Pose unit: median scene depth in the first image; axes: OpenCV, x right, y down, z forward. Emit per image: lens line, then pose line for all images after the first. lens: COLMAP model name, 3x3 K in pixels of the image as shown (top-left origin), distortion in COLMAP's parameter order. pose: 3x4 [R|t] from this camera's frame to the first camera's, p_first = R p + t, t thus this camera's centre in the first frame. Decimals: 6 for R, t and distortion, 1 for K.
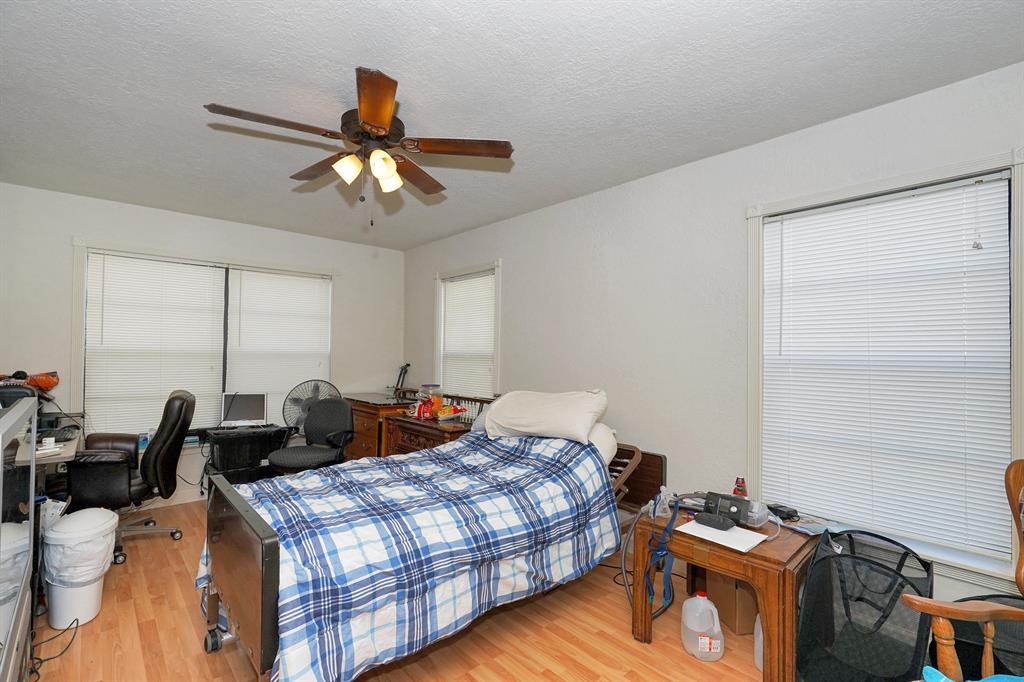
lens RADIAL K [[470.2, 0, 511.4], [0, 470.2, 346.1], [0, 0, 1]] dist [-0.003235, 0.001132]
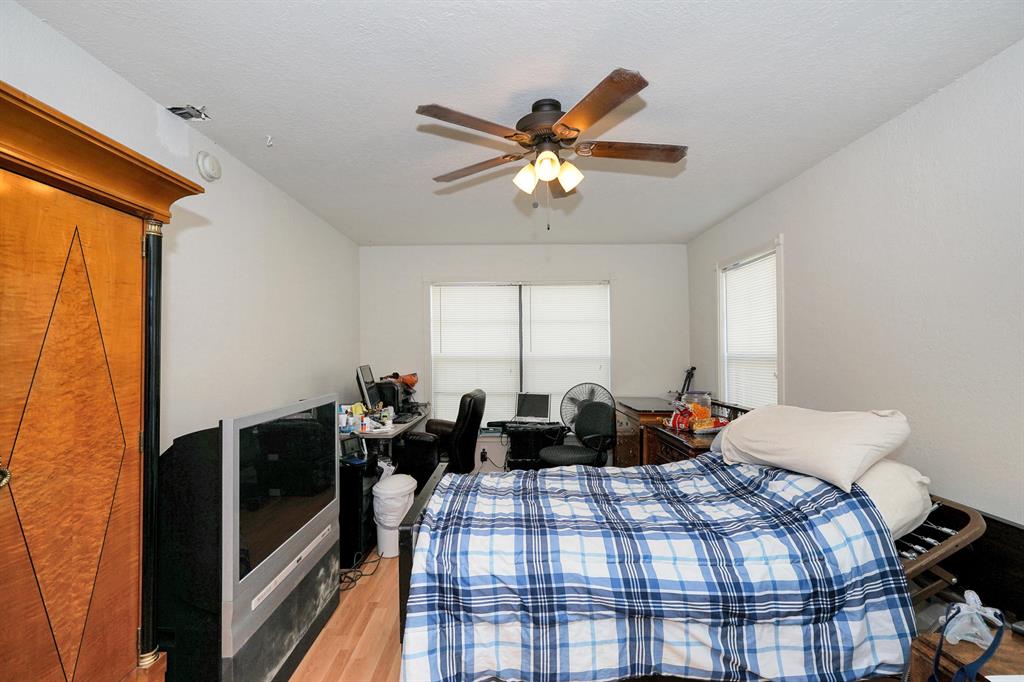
lens RADIAL K [[470.2, 0, 511.4], [0, 470.2, 346.1], [0, 0, 1]] dist [-0.003235, 0.001132]
pose [[0.742747, -0.028638, -0.668959, 0.278503], [0.027941, 0.999540, -0.011768, -0.004352], [0.668988, -0.009951, 0.743206, 0.201019]]
